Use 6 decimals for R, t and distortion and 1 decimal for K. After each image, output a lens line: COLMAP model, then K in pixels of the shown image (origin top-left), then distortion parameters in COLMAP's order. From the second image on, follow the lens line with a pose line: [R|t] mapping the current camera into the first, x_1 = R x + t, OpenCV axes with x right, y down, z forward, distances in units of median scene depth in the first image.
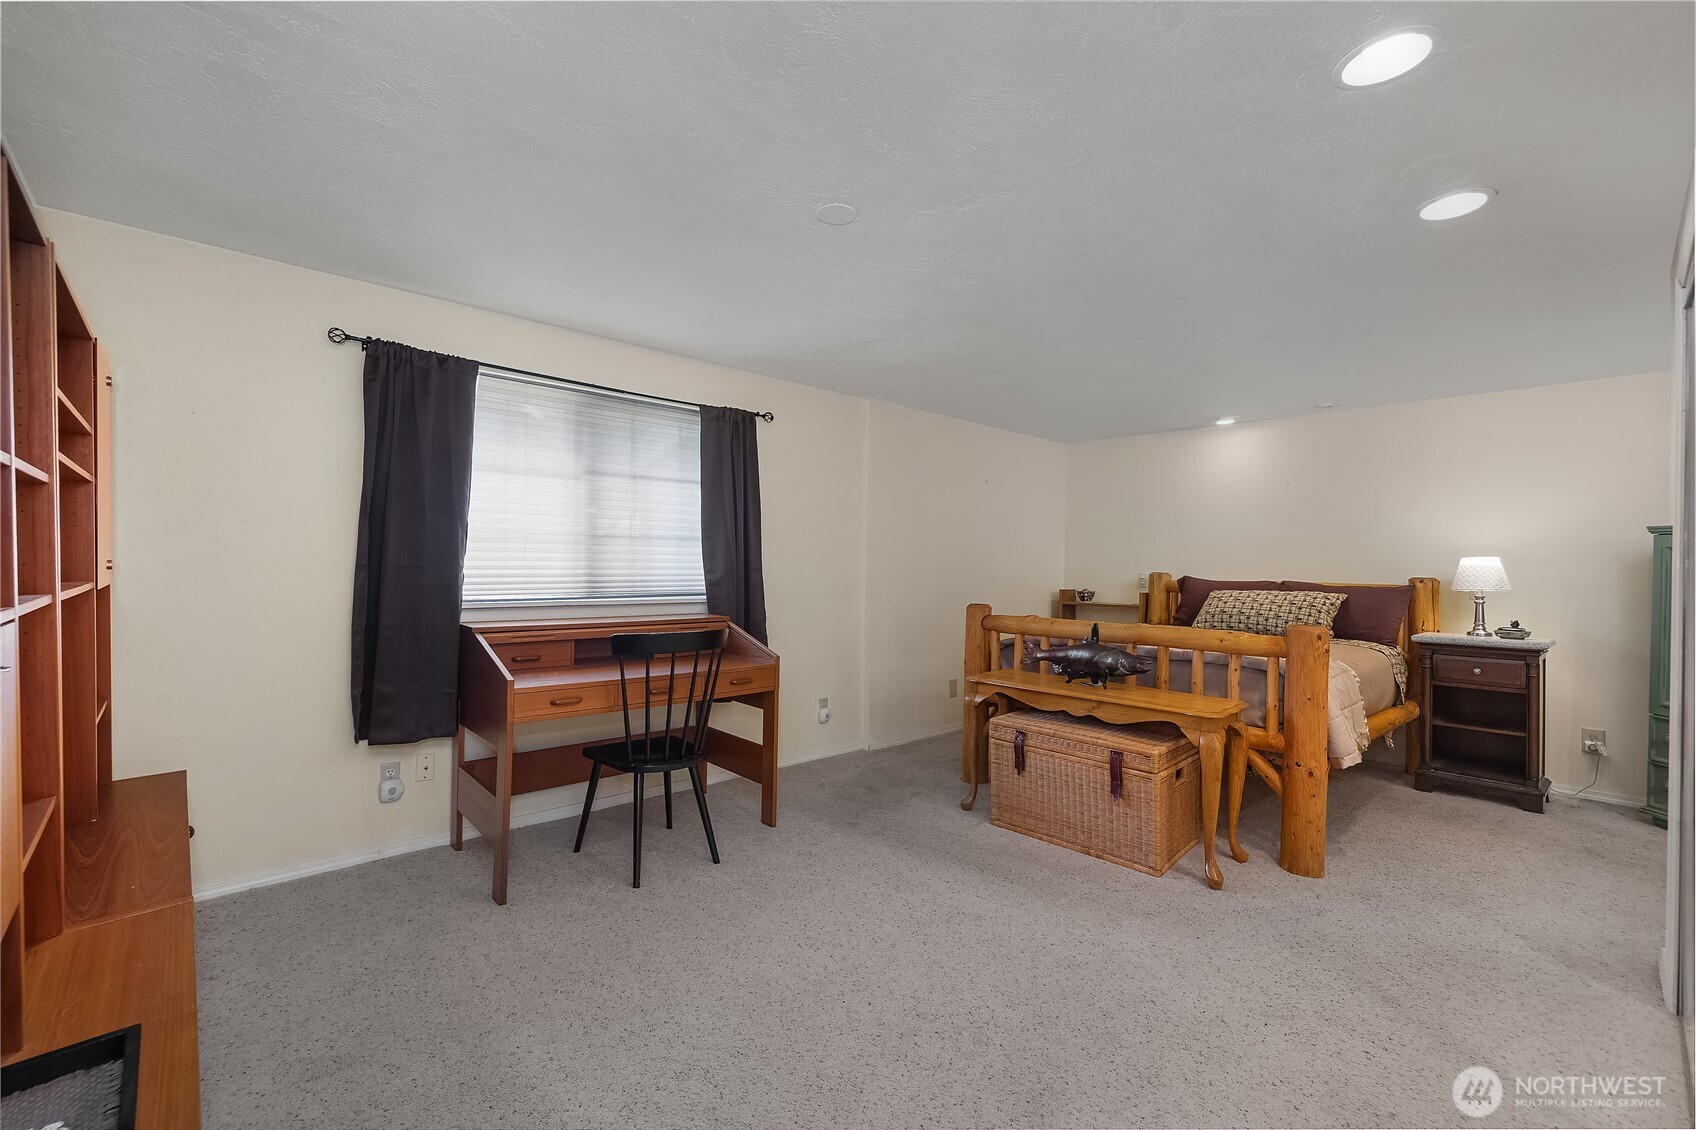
lens RADIAL K [[730.2, 0, 841.1], [0, 730.2, 553.3], [0, 0, 1]] dist [-0.001581, 0.001520]
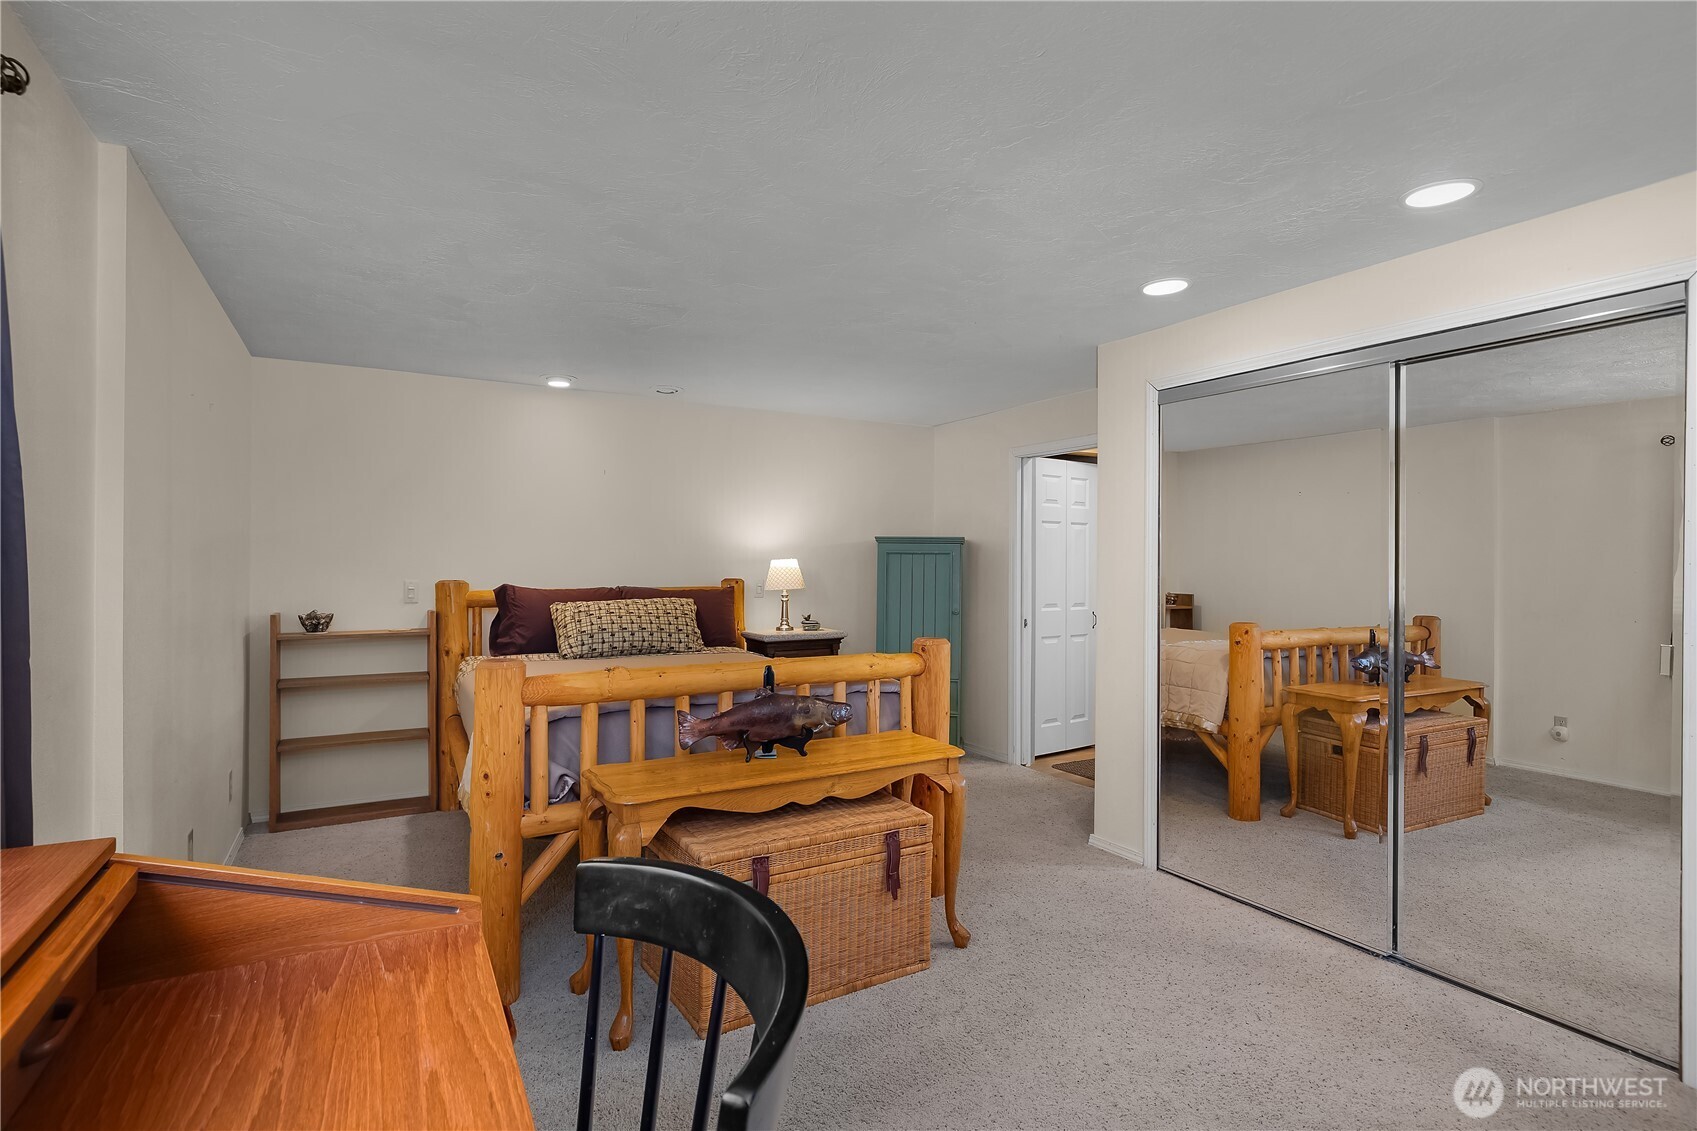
lens RADIAL K [[835.6, 0, 849.0], [0, 835.6, 569.2], [0, 0, 1]] dist [-0.005364, -0.000177]
pose [[0.216796, -0.021436, 0.975982, -0.247028], [-0.015735, 0.999552, 0.025449, -0.009787], [-0.976090, -0.020875, 0.216362, 0.466098]]
